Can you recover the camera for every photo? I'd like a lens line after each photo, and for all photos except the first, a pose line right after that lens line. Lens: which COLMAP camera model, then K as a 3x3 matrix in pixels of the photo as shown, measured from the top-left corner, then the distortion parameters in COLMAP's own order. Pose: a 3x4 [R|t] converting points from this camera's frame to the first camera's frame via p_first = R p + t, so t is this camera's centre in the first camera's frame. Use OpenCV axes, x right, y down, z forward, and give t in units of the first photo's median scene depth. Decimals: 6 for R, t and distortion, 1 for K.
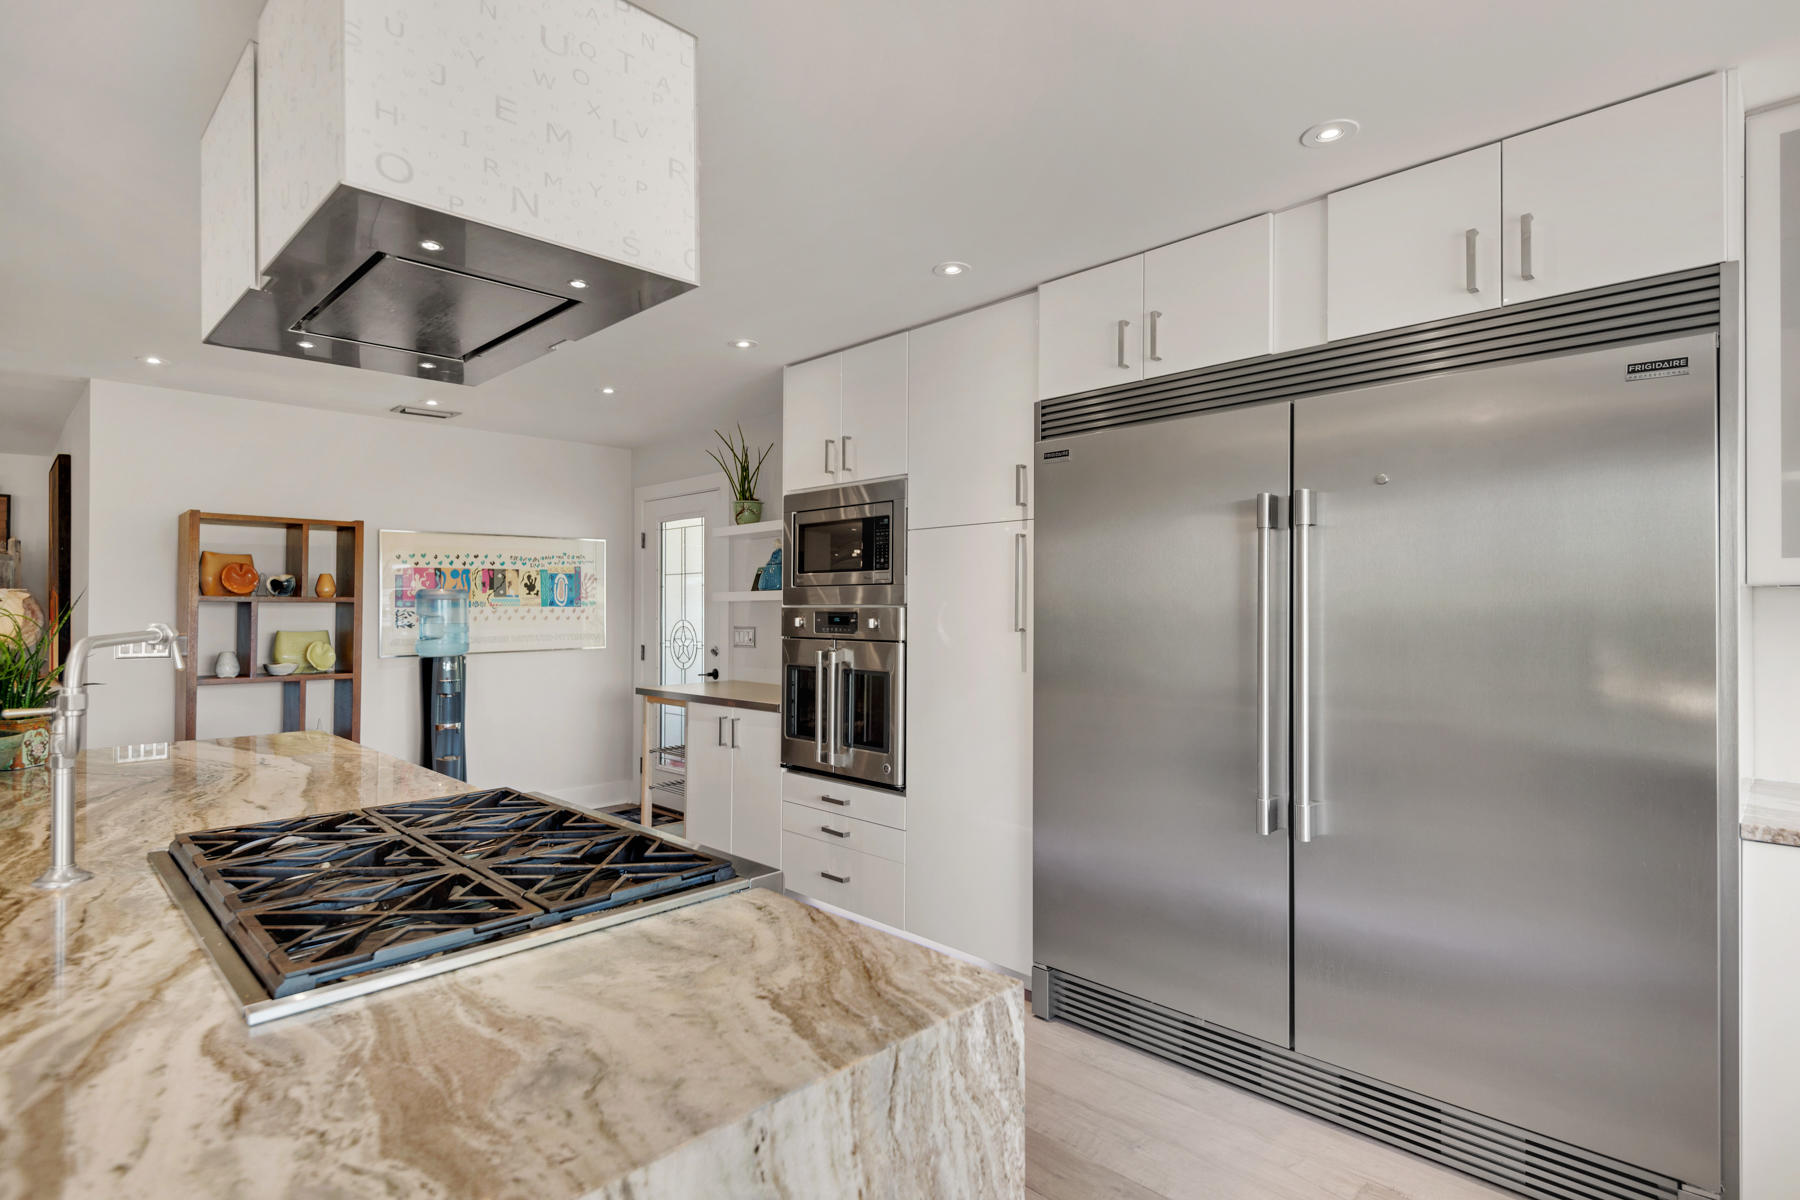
lens RADIAL K [[903.2, 0, 900.0], [0, 903.2, 600.0], [0, 0, 1]] dist [0.001522, -0.001240]
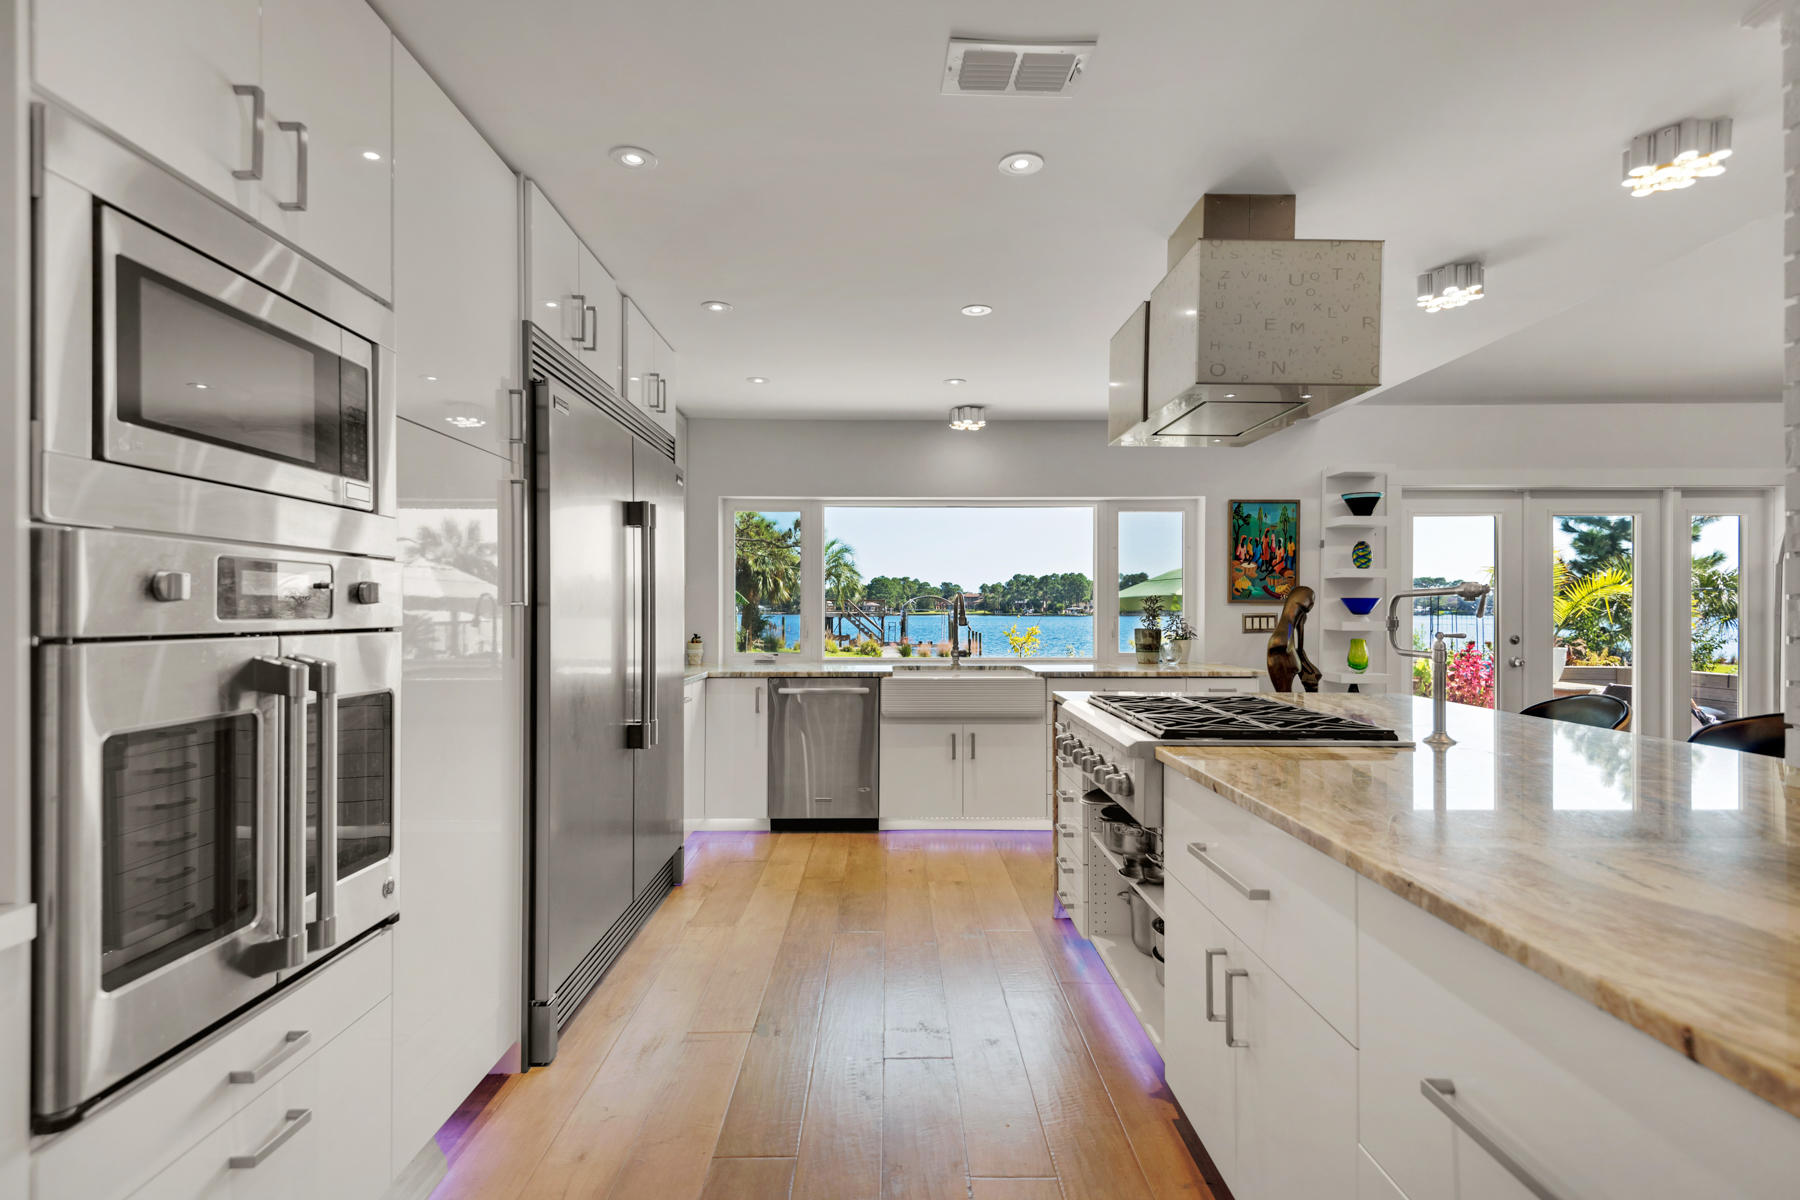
lens RADIAL K [[903.2, 0, 900.0], [0, 903.2, 600.0], [0, 0, 1]] dist [0.001522, -0.001240]
pose [[-0.718849, 0.007607, 0.695125, -0.547257], [-0.005830, 0.999839, -0.016971, 0.036094], [-0.695142, -0.016253, -0.718689, 1.129382]]
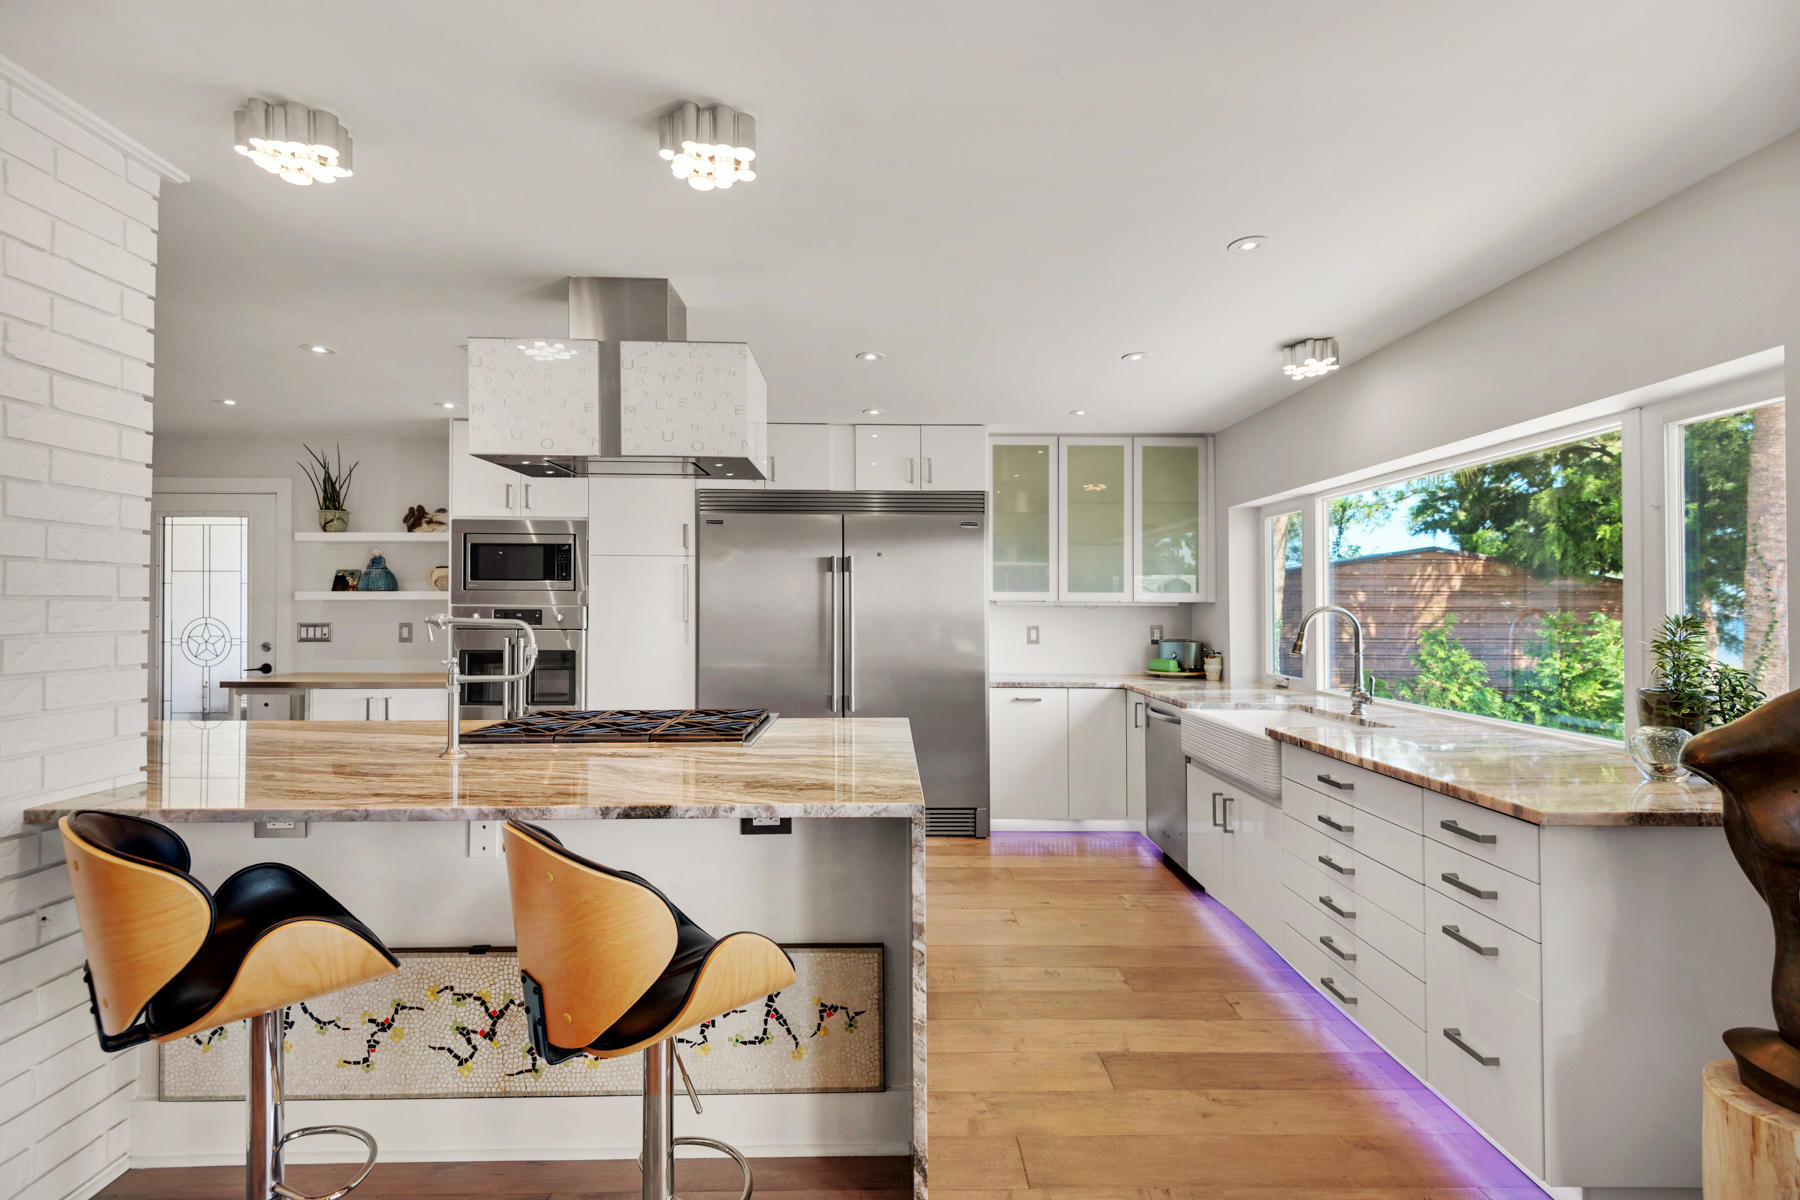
lens RADIAL K [[825.4, 0, 900.0], [0, 825.4, 600.0], [0, 0, 1]] dist [0.077612, -0.000015]
pose [[0.694806, 0.011403, 0.719107, -0.614136], [-0.010968, 0.999926, -0.005259, -0.000742], [-0.719114, -0.004234, 0.694880, -0.339473]]
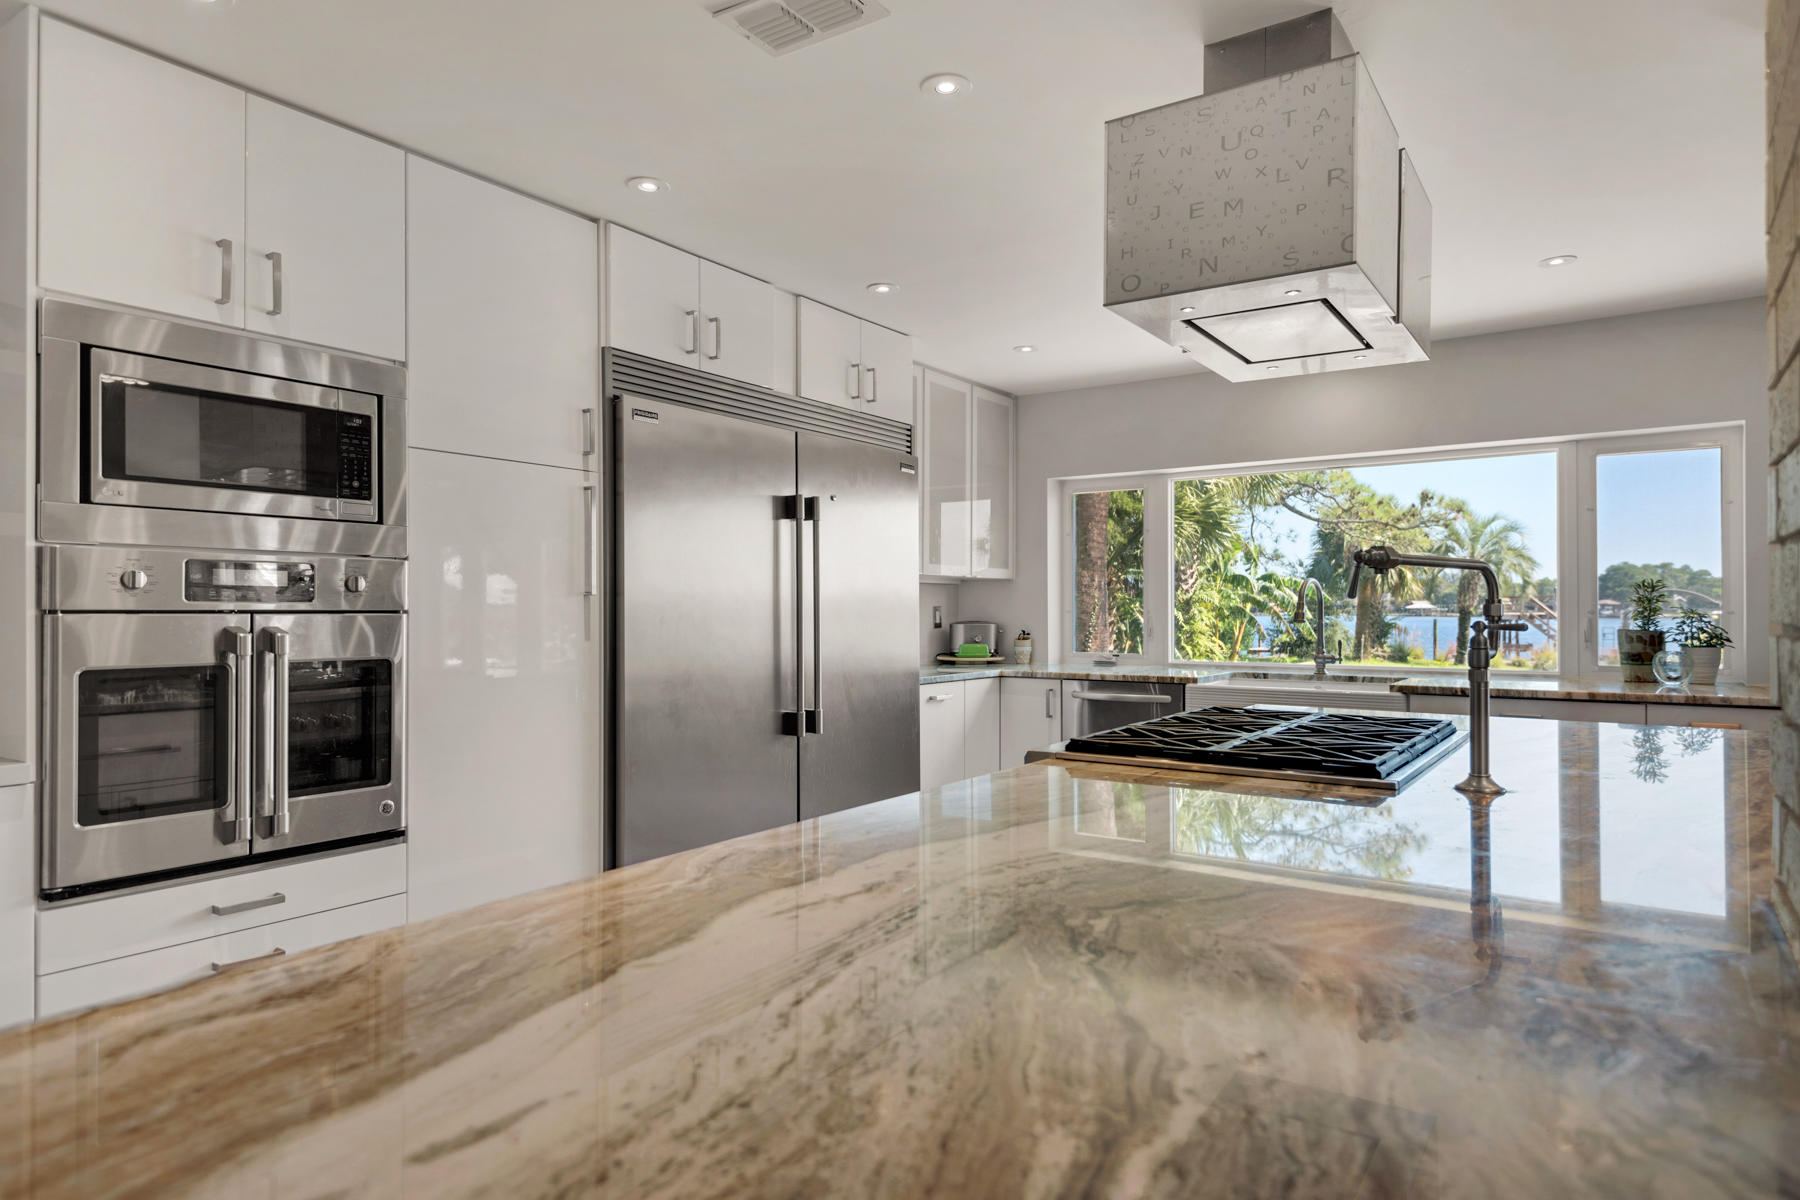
lens RADIAL K [[1050.3, 0, 900.0], [0, 1050.3, 600.0], [0, 0, 1]] dist [0.032912, -0.026225]
pose [[-0.181907, 0.011002, 0.983254, -0.811122], [-0.006636, 0.999901, -0.012416, 0.043807], [-0.983293, -0.008783, -0.181816, 0.752203]]
